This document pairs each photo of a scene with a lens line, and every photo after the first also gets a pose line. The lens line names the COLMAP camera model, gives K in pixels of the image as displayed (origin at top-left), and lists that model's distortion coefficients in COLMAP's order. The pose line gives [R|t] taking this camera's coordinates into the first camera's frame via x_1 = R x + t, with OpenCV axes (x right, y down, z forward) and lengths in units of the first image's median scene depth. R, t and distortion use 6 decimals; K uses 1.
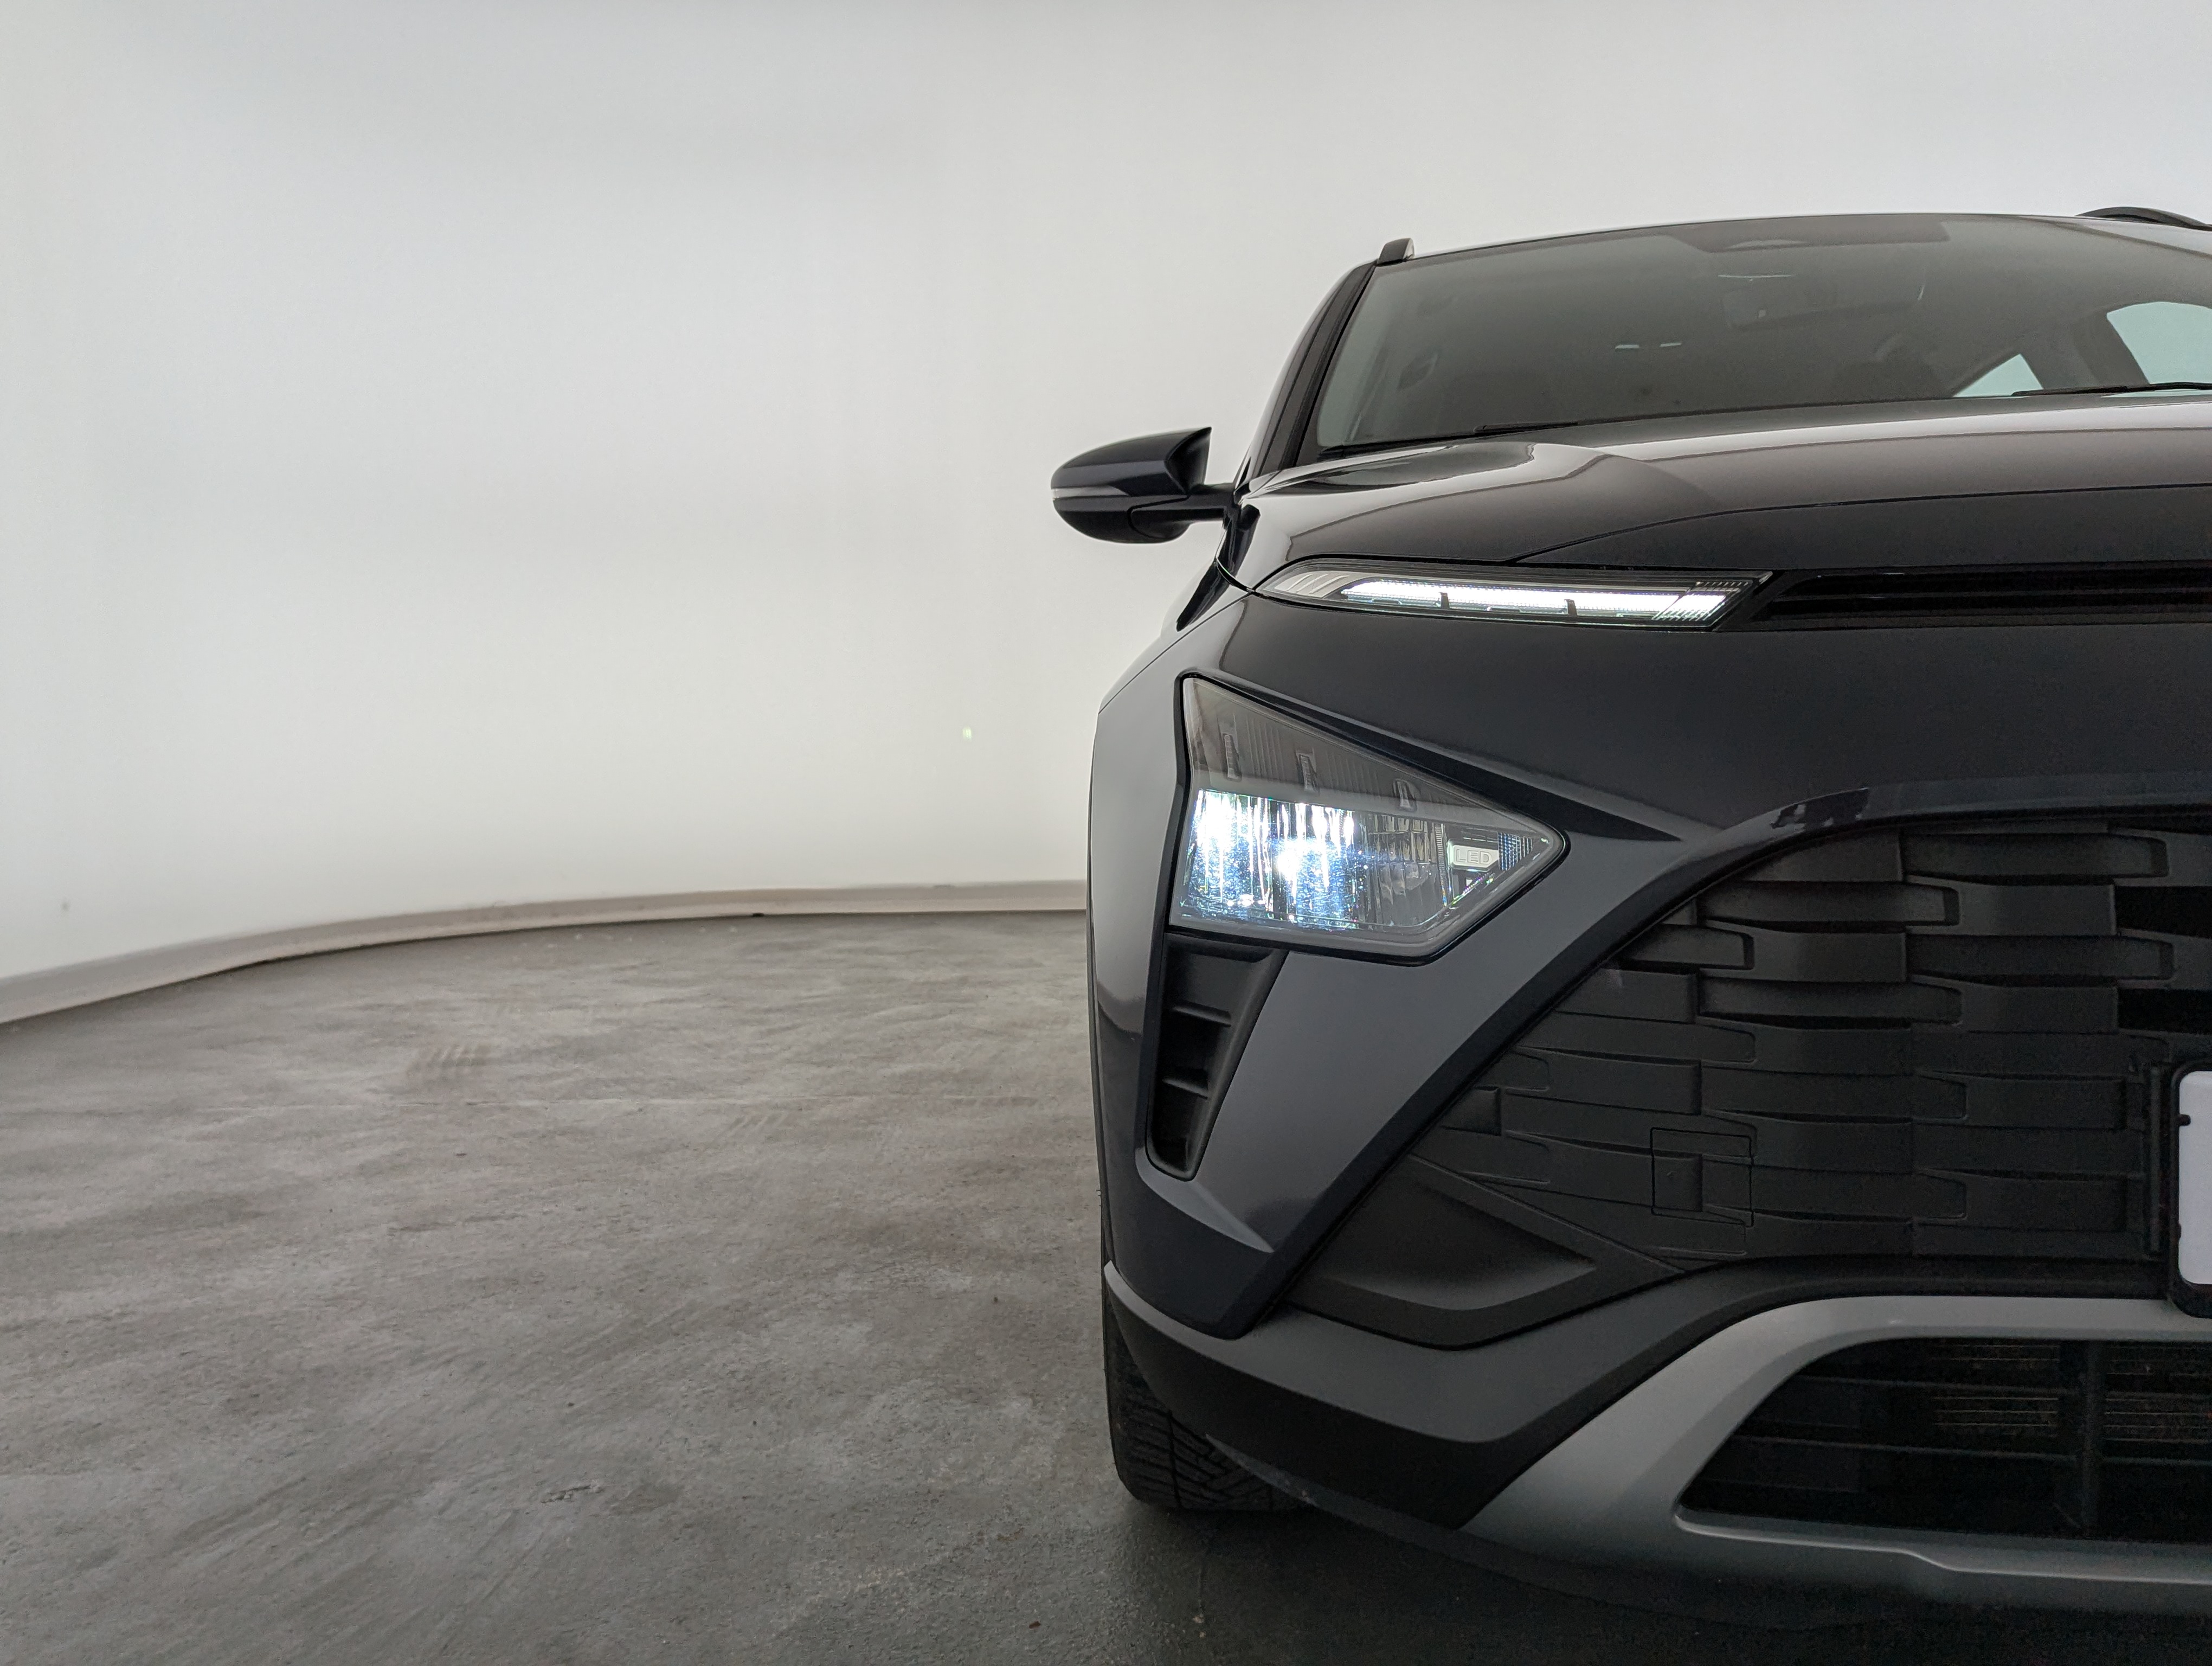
lens RADIAL K [[1977.5, 0, 1106.5], [0, 1977.5, 811.1], [0, 0, 1]] dist [0.050538, -0.021637]
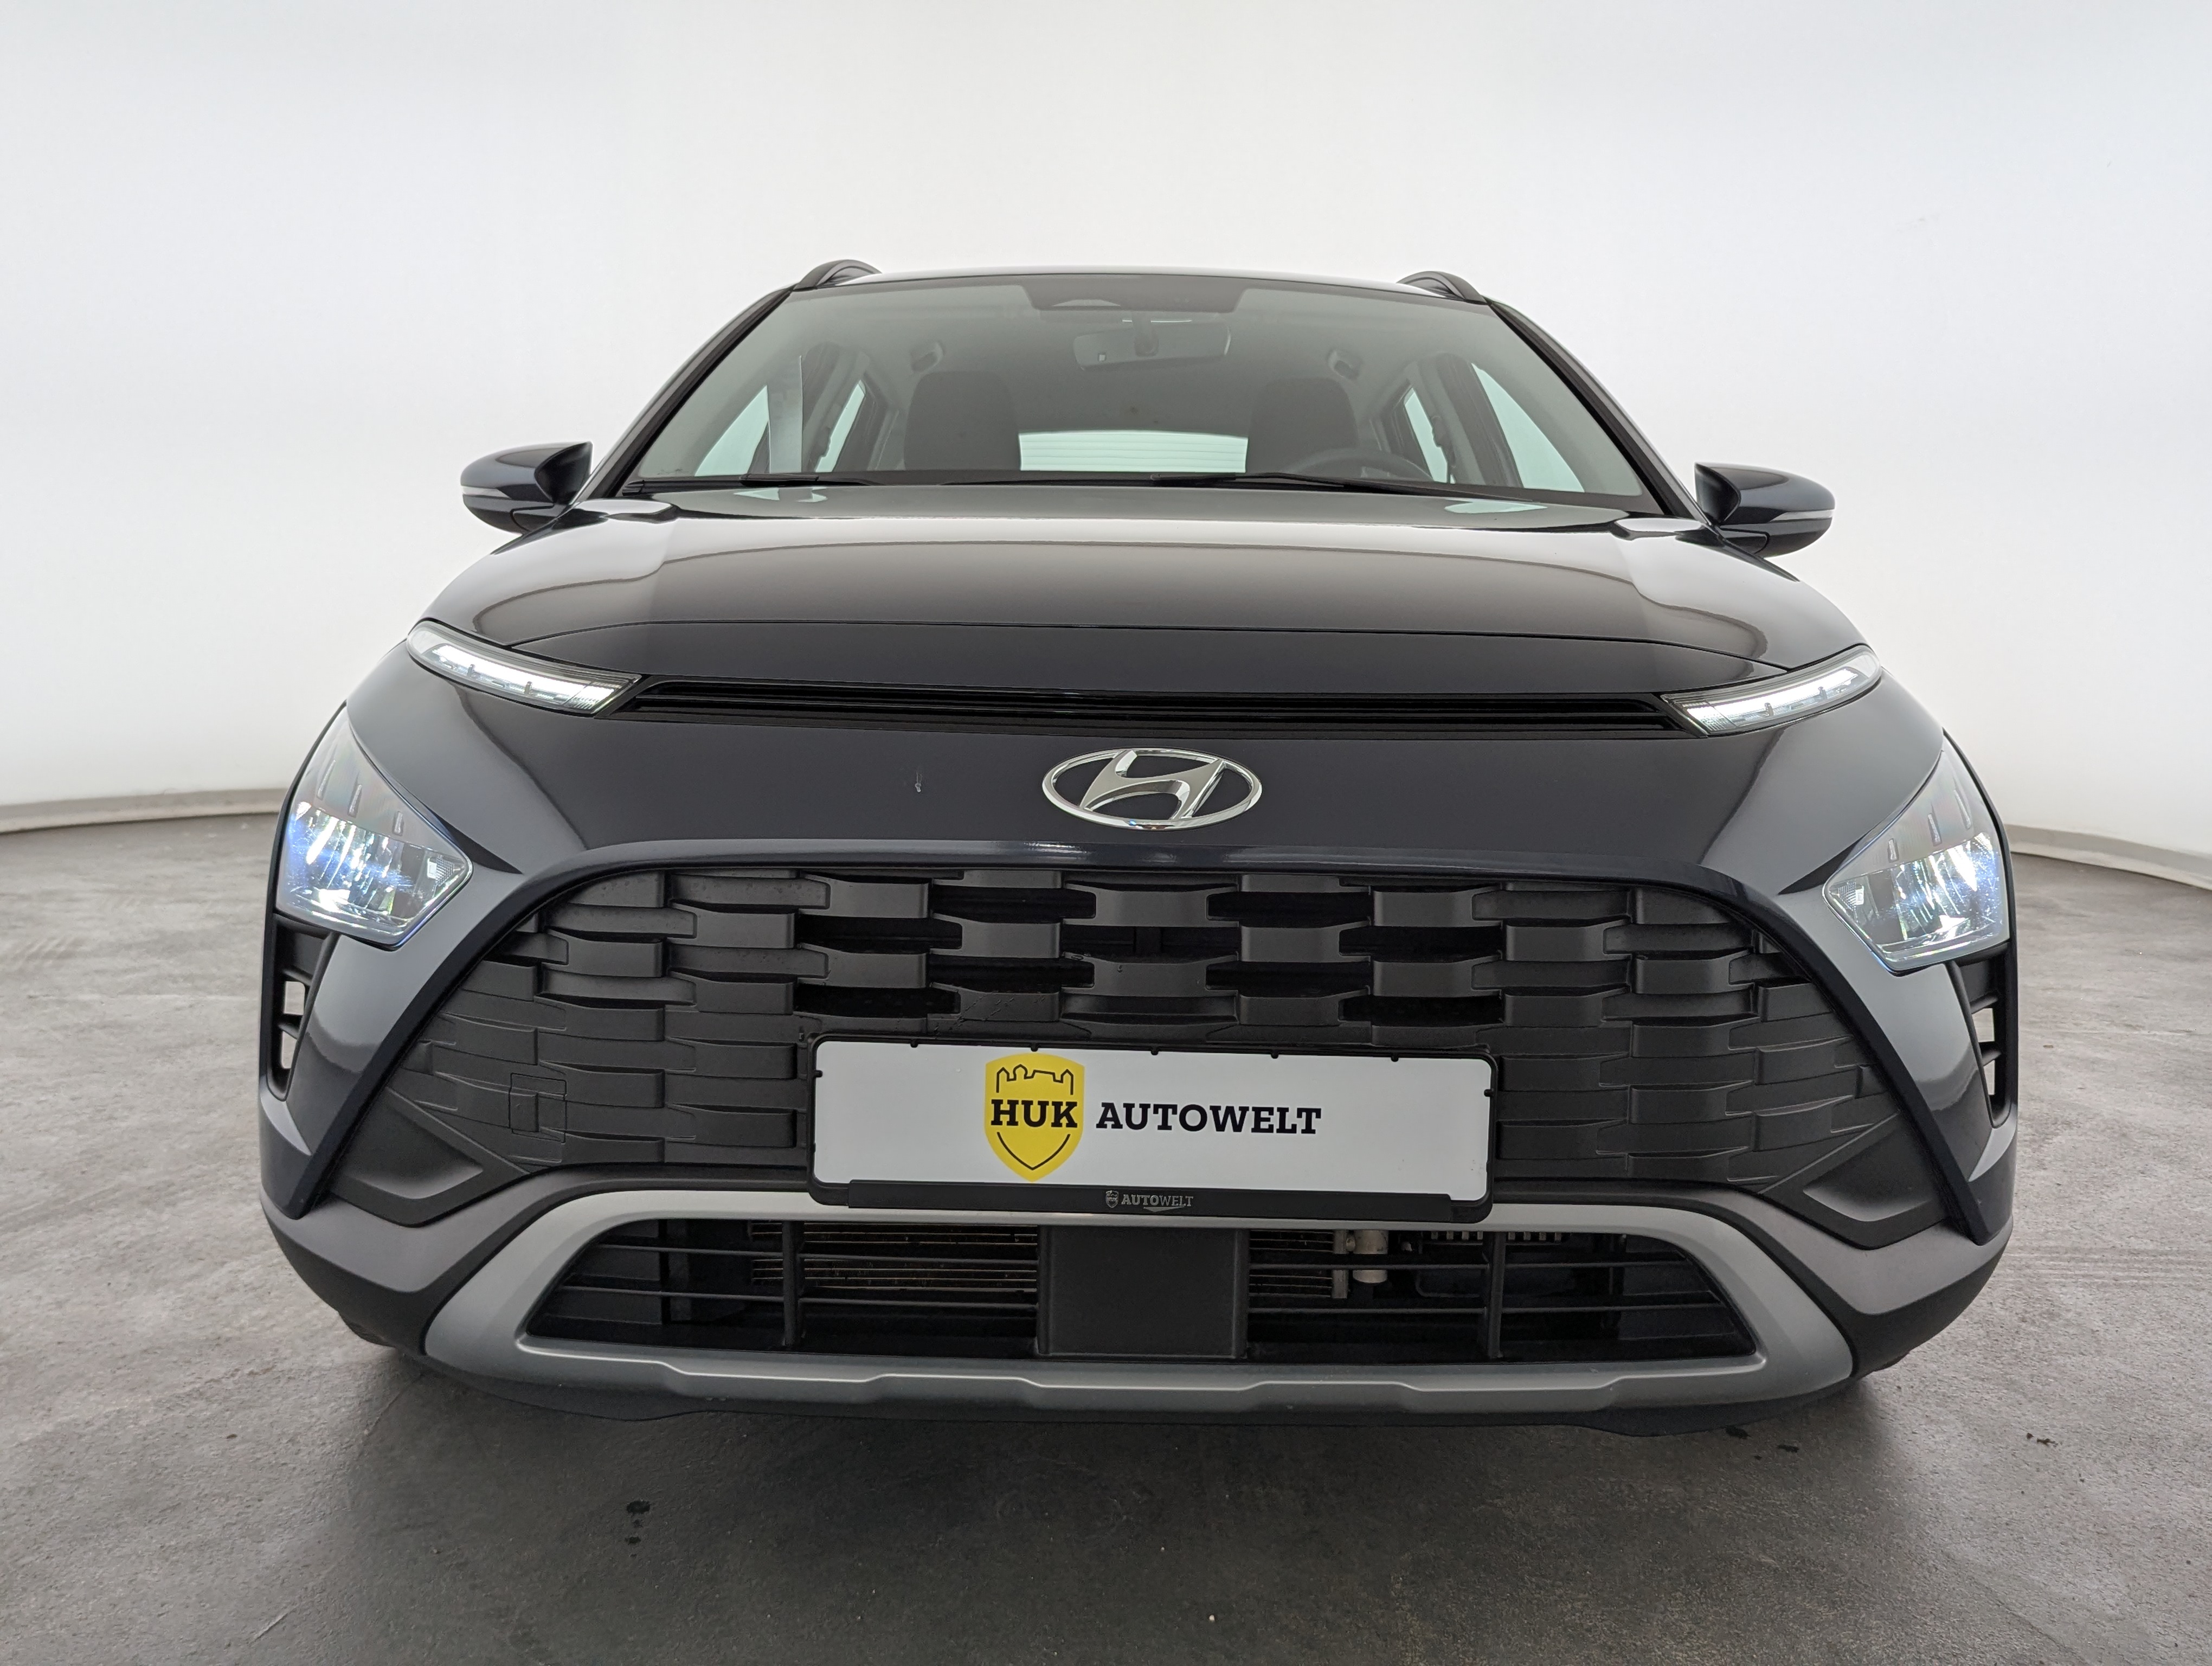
lens RADIAL K [[1977.5, 0, 1106.5], [0, 1977.5, 811.1], [0, 0, 1]] dist [0.050538, -0.021637]
pose [[0.995922, 0.026313, 0.086301, 0.385760], [-0.031446, 0.997783, 0.058659, -0.083341], [-0.084566, -0.061133, 0.994541, -0.292982]]
